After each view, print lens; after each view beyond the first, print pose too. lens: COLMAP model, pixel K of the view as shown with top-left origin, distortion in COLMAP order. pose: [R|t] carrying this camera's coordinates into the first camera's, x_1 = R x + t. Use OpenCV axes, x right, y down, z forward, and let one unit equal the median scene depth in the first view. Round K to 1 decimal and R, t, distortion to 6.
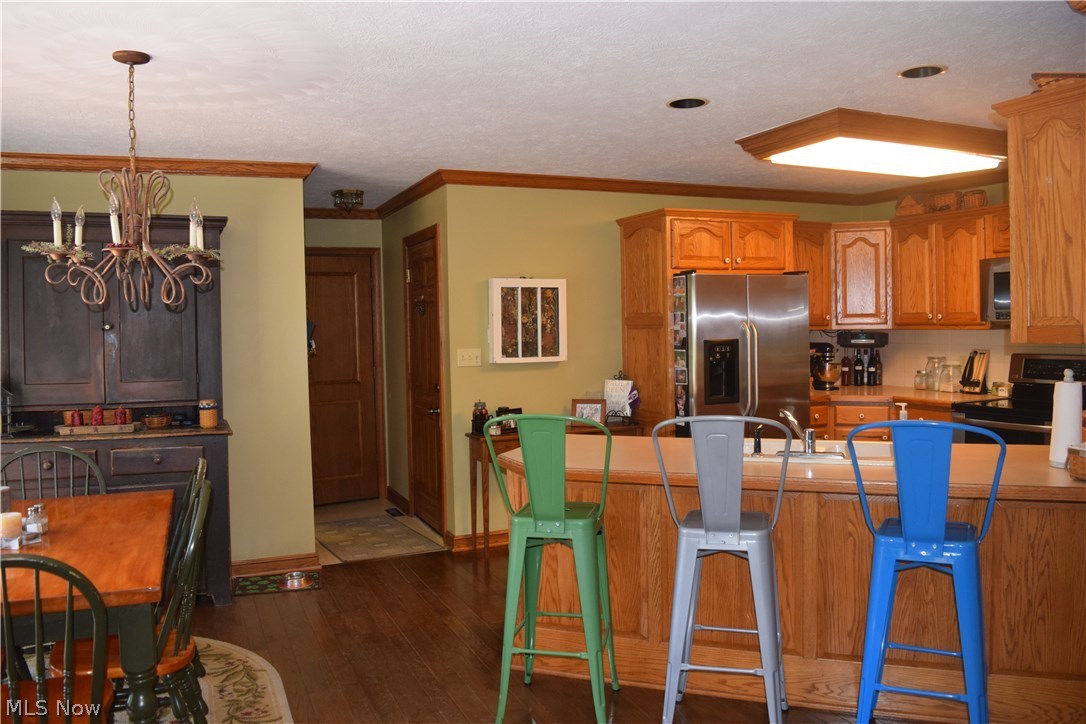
lens RADIAL K [[850.6, 0, 546.7], [0, 850.6, 357.5], [0, 0, 1]] dist [-0.093351, 0.019226]
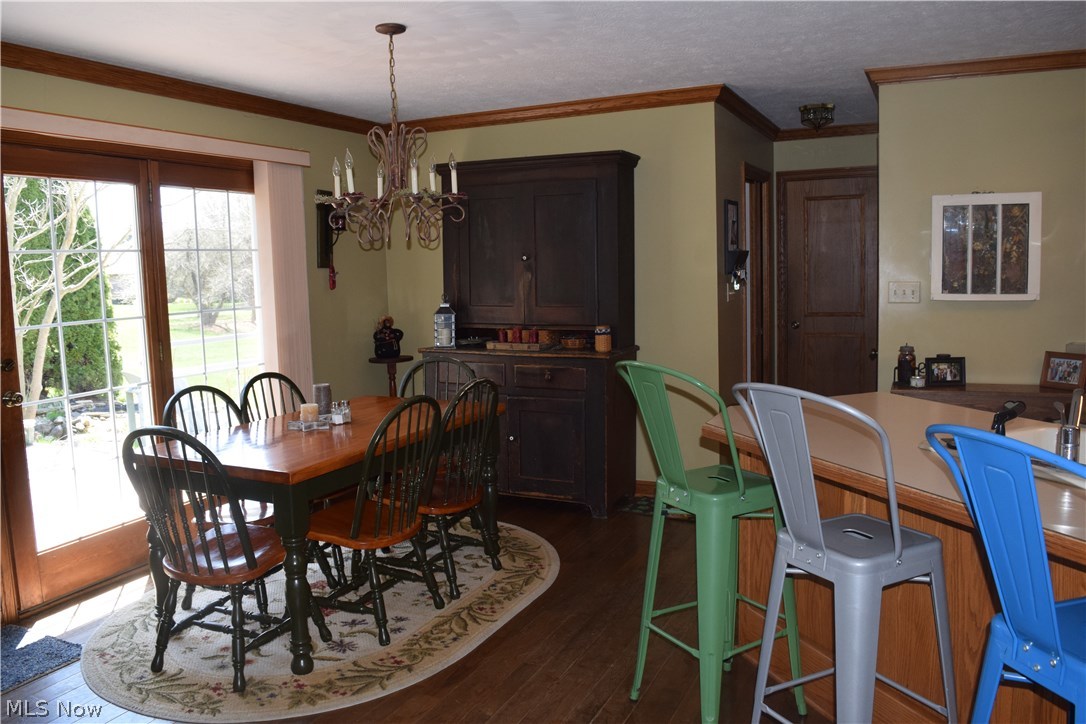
lens RADIAL K [[850.6, 0, 543.9], [0, 850.6, 356.9], [0, 0, 1]] dist [-0.093351, 0.019226]
pose [[0.661197, 0.080282, -0.745904, 0.298017], [-0.014575, 0.995445, 0.094221, -0.009172], [0.750070, -0.051427, 0.659356, 0.192112]]
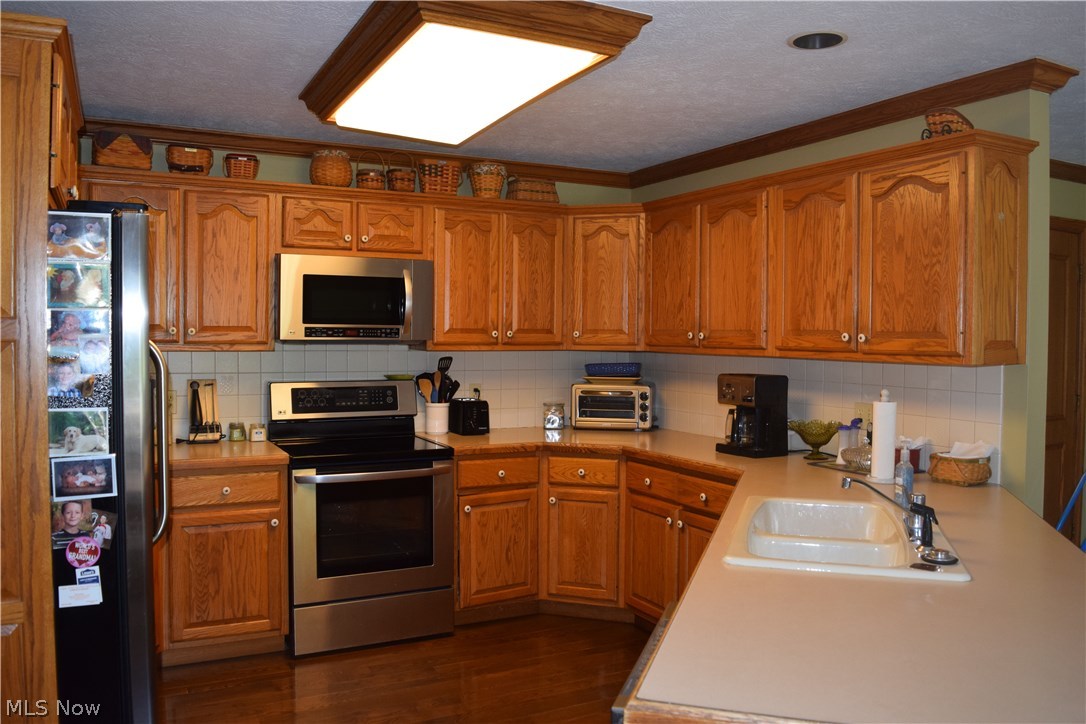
lens RADIAL K [[850.6, 0, 541.8], [0, 850.6, 359.3], [0, 0, 1]] dist [-0.093351, 0.019226]
pose [[-0.061631, -0.011597, 0.998032, -0.219197], [0.033043, 0.999361, 0.013653, -0.028606], [-0.997552, 0.033819, -0.061209, 0.806493]]
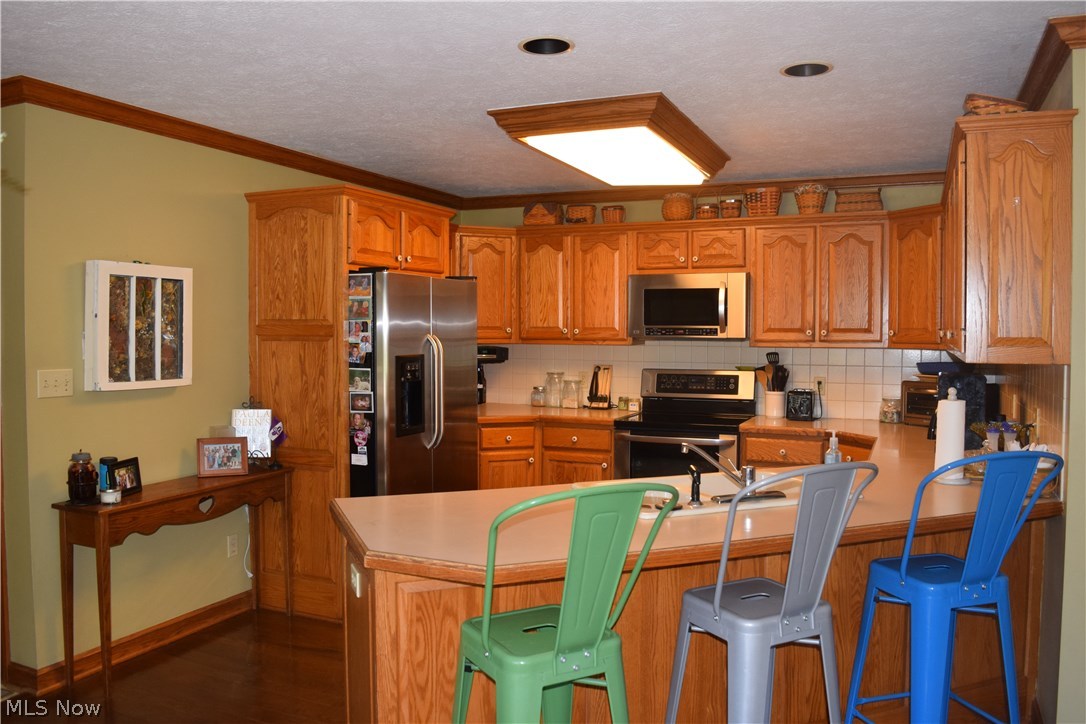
lens RADIAL K [[850.6, 0, 540.8], [0, 850.6, 355.7], [0, 0, 1]] dist [-0.093351, 0.019226]
pose [[0.740202, 0.001217, 0.672384, -0.239514], [0.009080, 0.999889, -0.011805, -0.009853], [-0.672324, 0.014844, 0.740108, 0.309320]]
